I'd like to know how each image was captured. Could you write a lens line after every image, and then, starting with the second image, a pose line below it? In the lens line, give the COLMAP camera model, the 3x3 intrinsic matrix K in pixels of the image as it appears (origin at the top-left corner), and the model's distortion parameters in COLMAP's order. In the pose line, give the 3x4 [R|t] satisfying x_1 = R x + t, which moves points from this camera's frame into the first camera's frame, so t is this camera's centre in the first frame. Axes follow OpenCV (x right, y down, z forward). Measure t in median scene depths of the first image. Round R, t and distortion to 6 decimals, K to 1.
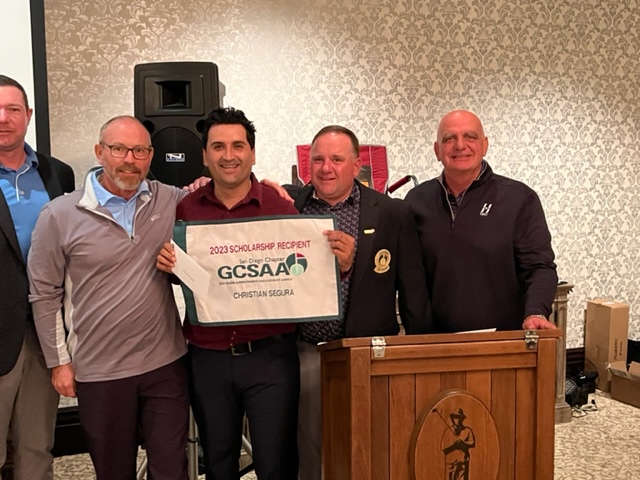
lens RADIAL K [[711.4, 0, 314.9], [0, 711.4, 248.2], [0, 0, 1]] dist [0.045574, 0.000000]
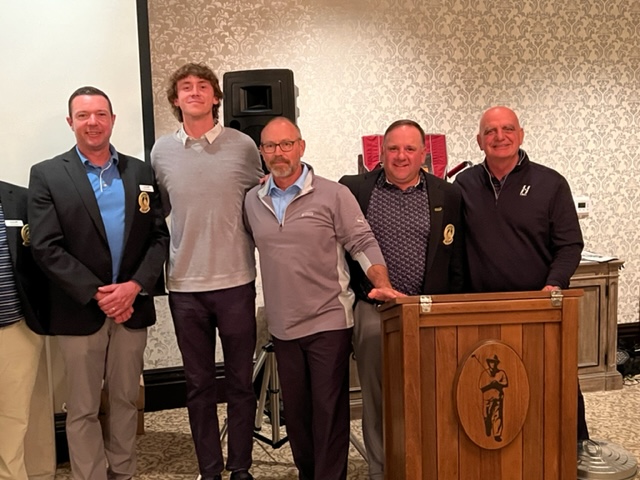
lens RADIAL K [[711.4, 0, 316.7], [0, 711.4, 248.4], [0, 0, 1]] dist [0.045574, 0.000000]
pose [[0.995089, -0.007472, -0.098700, 0.010948], [0.009228, 0.999807, 0.017342, 0.009498], [0.098552, -0.018168, 0.994966, -0.107789]]
